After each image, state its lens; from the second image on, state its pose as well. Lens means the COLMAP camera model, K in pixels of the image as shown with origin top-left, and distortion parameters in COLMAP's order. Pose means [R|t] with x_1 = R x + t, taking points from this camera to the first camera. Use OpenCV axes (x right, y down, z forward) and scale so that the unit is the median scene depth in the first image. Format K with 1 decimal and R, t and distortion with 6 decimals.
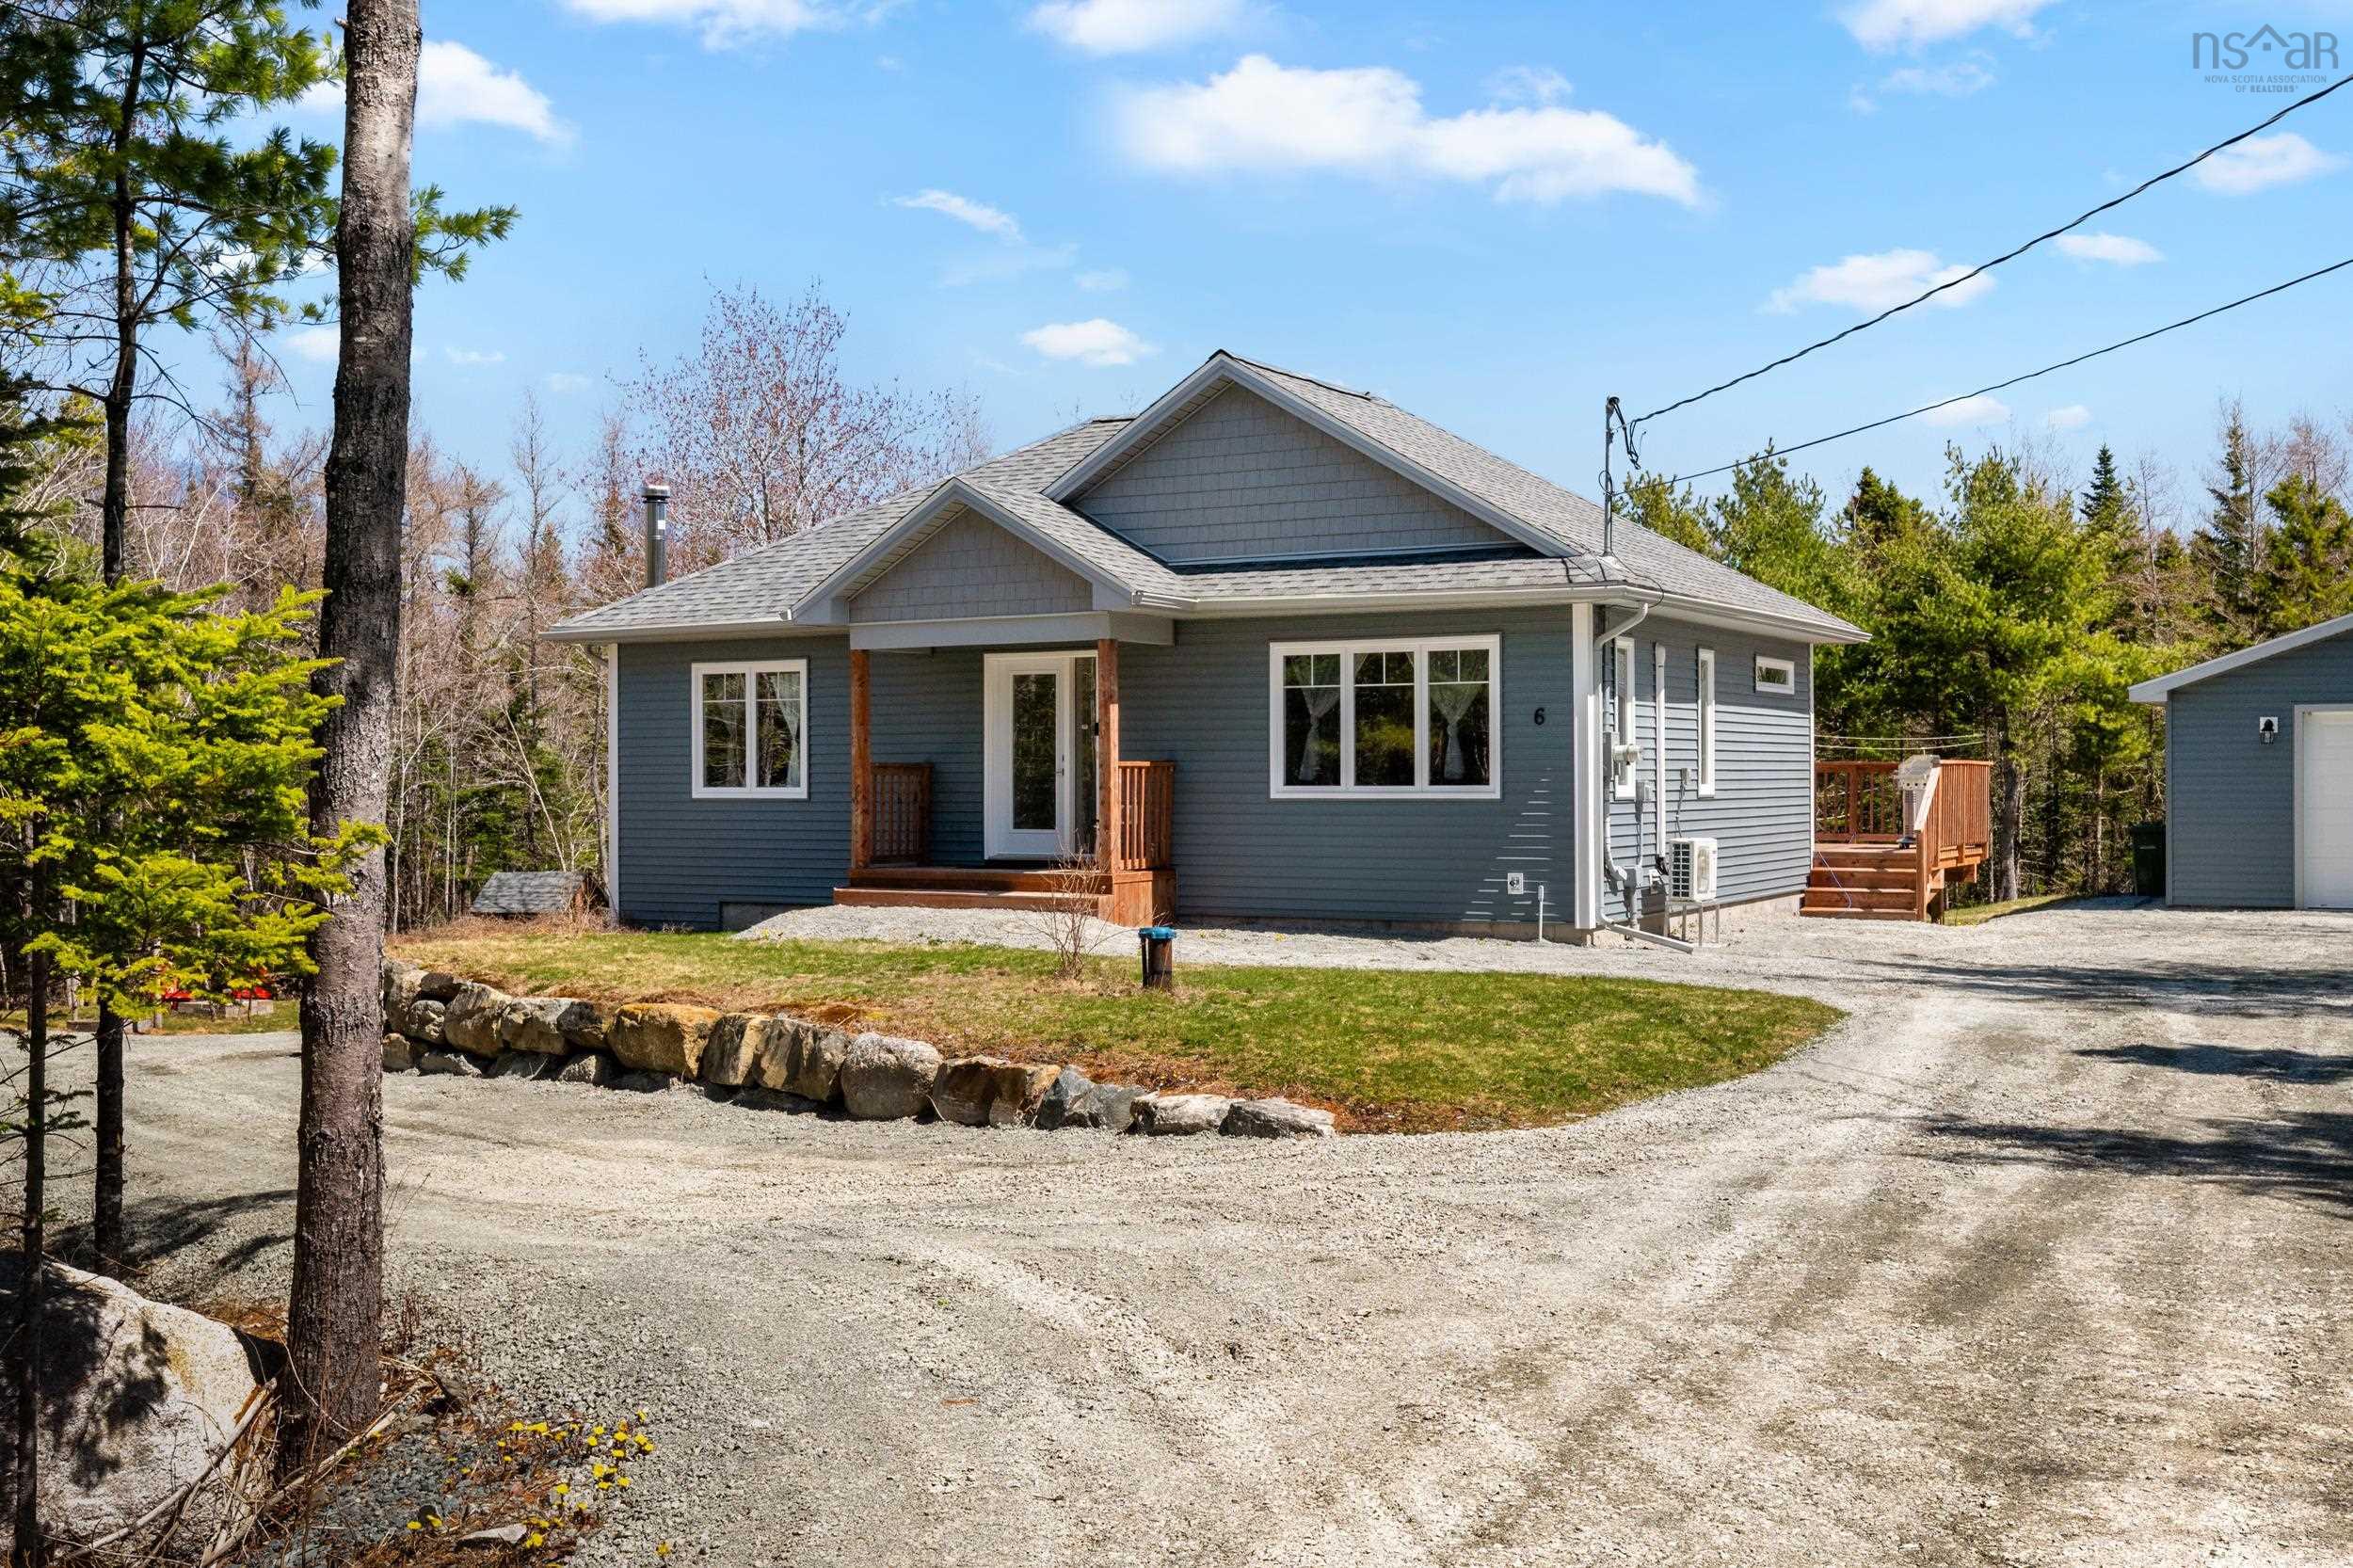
lens RADIAL K [[2486.3, 0, 1179.8], [0, 2486.3, 788.9], [0, 0, 1]] dist [0.022428, 0.000000]
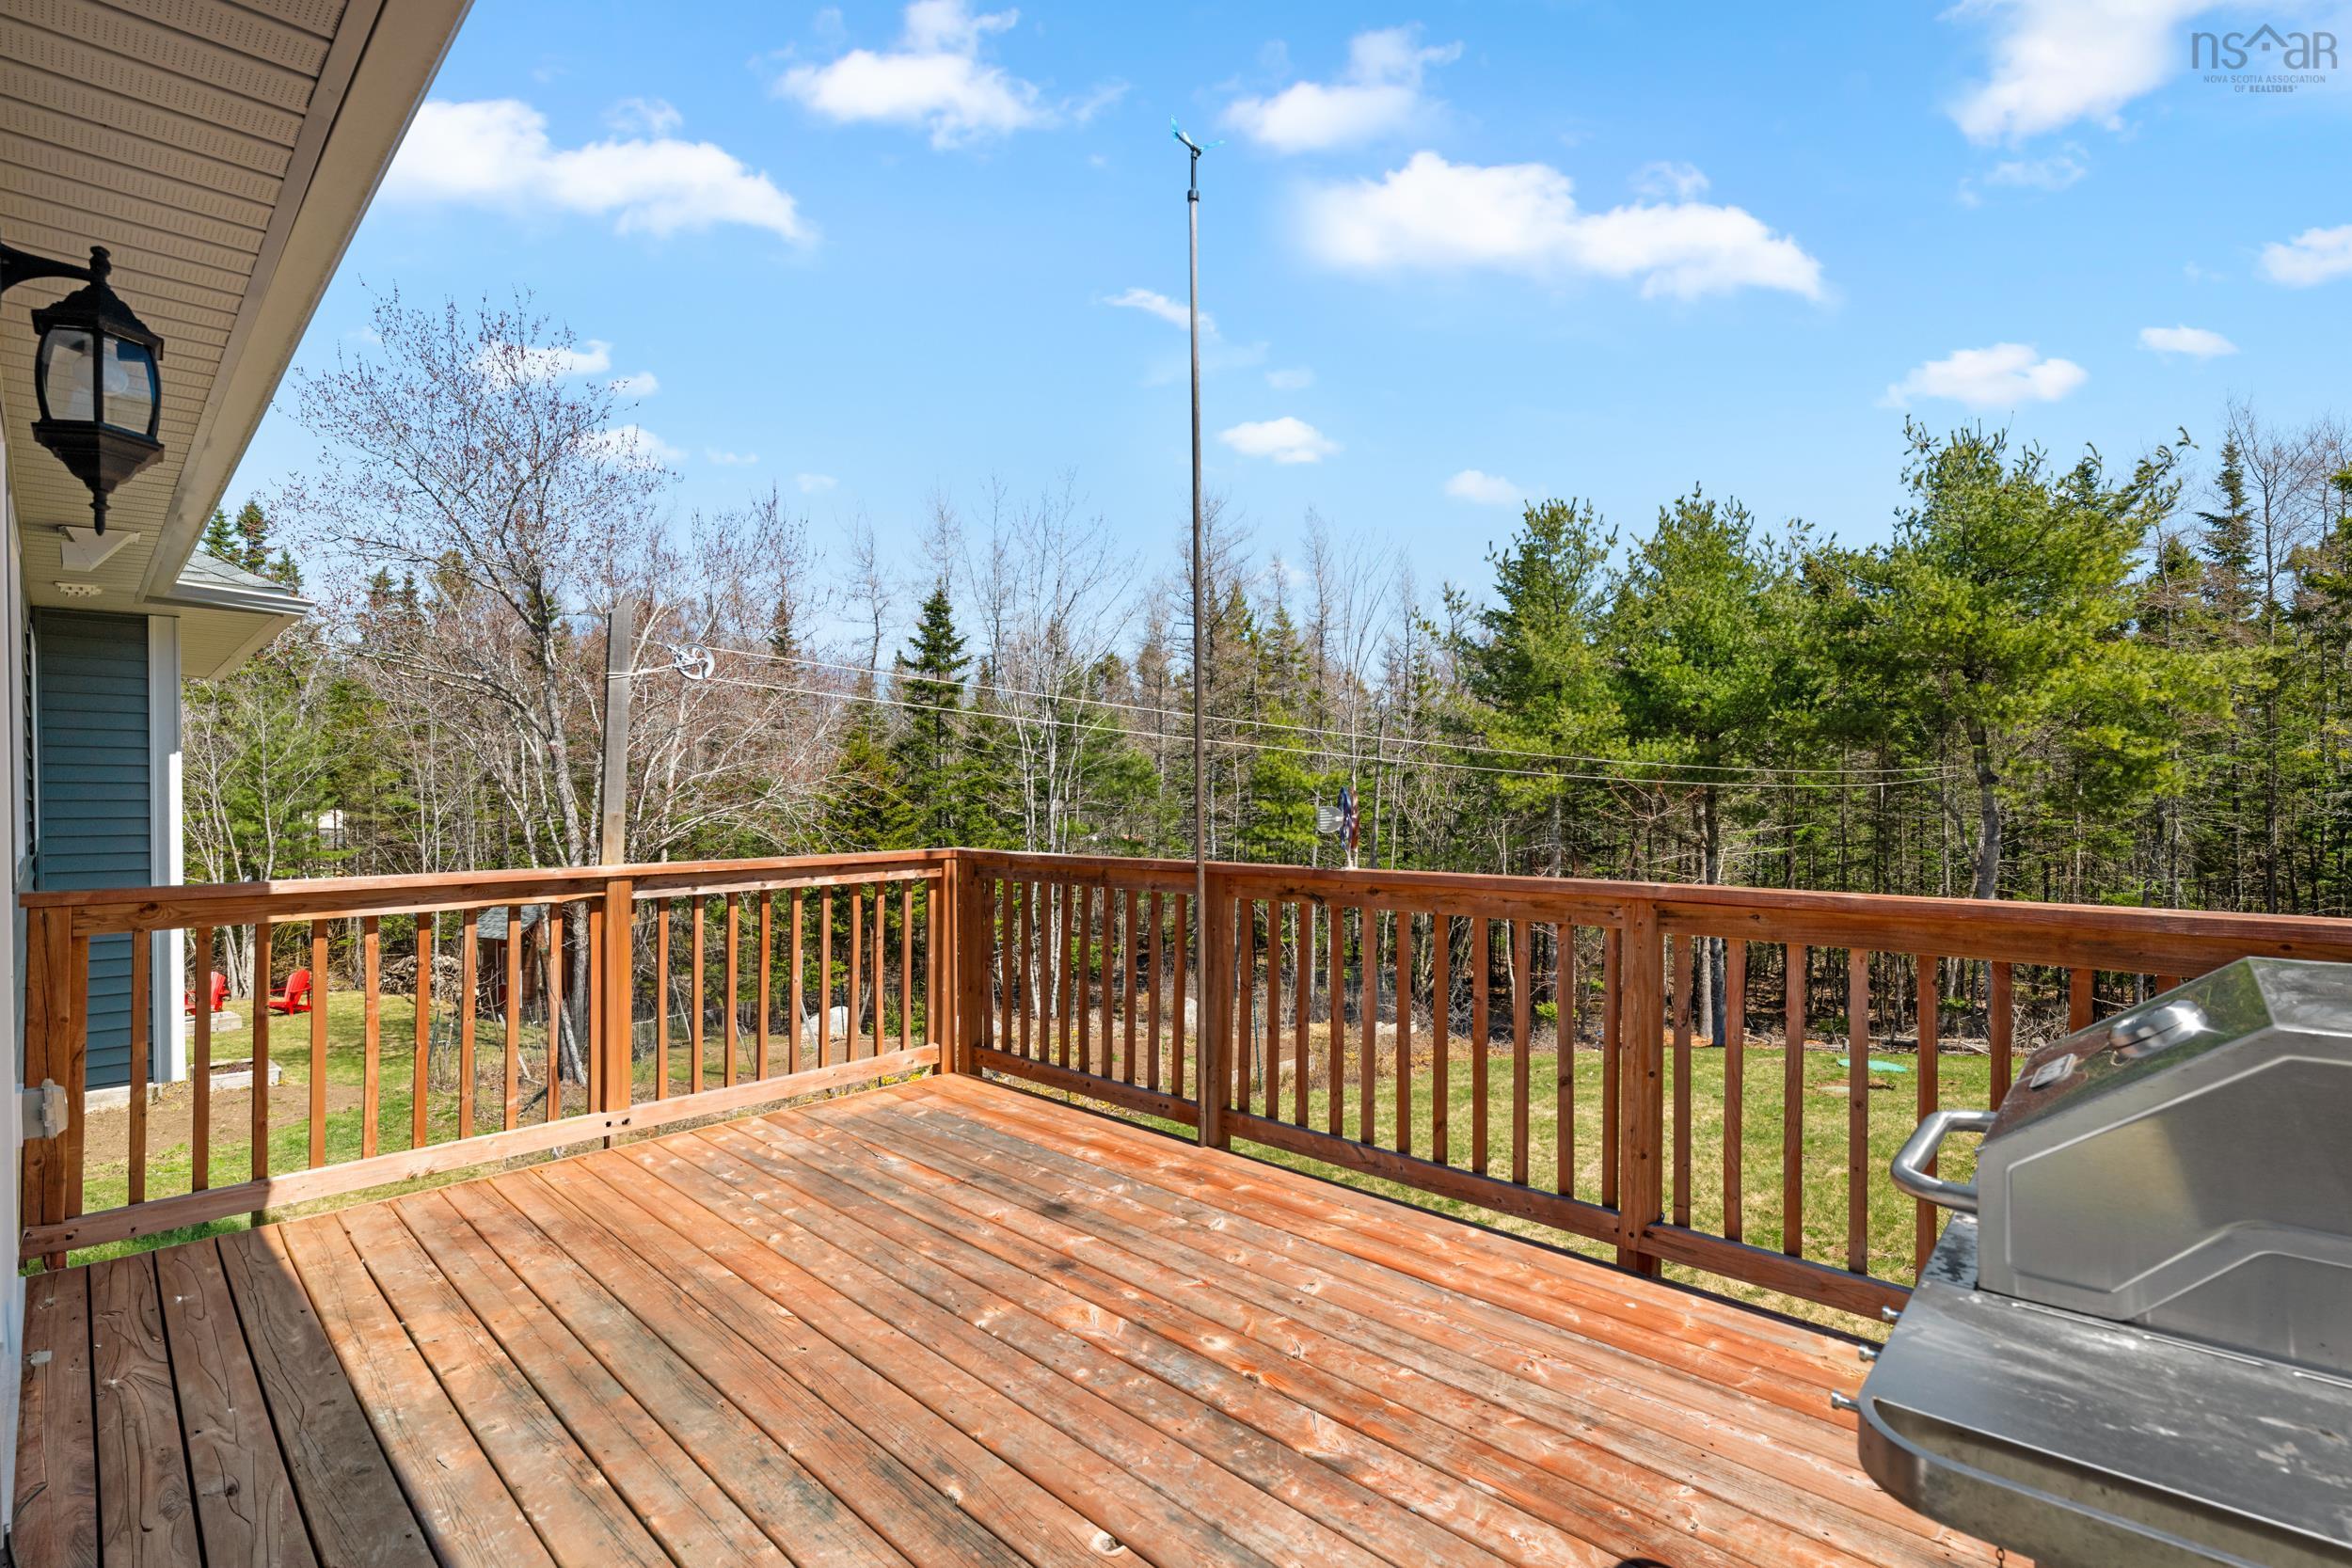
lens RADIAL K [[1074.6, 0, 1165.8], [0, 1074.6, 792.9], [0, 0, 1]] dist [-0.003096, -0.000561]
pose [[0.963057, 0.002087, -0.269290, 0.165556], [-0.002577, 0.999996, -0.001467, -0.011663], [0.269286, 0.002107, 0.963058, 0.586665]]
